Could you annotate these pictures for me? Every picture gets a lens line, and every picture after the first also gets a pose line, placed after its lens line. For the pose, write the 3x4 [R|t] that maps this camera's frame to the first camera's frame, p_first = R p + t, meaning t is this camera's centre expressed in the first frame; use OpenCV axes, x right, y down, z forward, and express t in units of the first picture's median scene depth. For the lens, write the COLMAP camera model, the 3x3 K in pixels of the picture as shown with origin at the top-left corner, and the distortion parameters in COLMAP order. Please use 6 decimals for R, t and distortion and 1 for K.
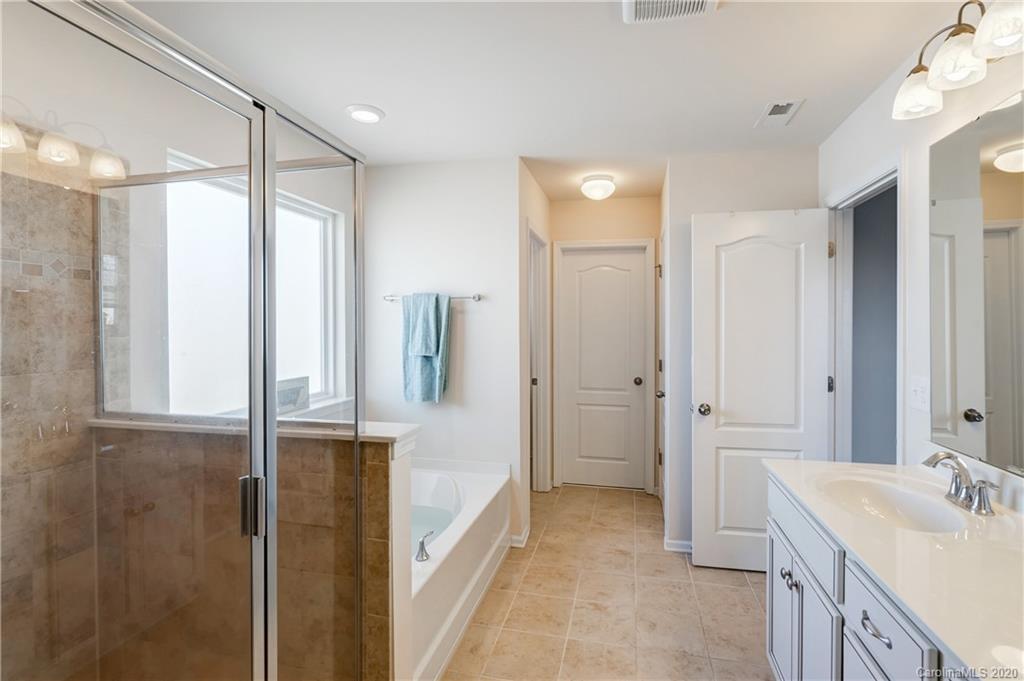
lens RADIAL K [[479.3, 0, 513.0], [0, 479.3, 336.6], [0, 0, 1]] dist [-0.000174, -0.000177]
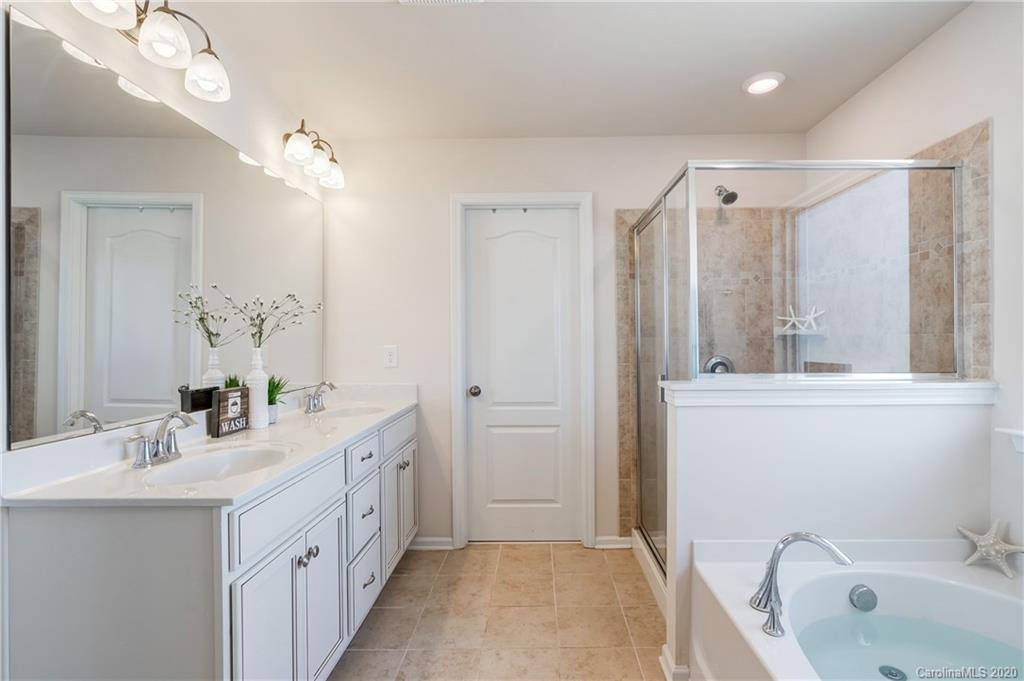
lens RADIAL K [[479.3, 0, 513.0], [0, 479.3, 336.6], [0, 0, 1]] dist [-0.000174, -0.000177]
pose [[-0.981305, 0.008103, -0.192286, 0.375312], [0.005655, 0.999896, 0.013278, 0.059608], [0.192374, 0.011942, -0.981249, 2.065997]]
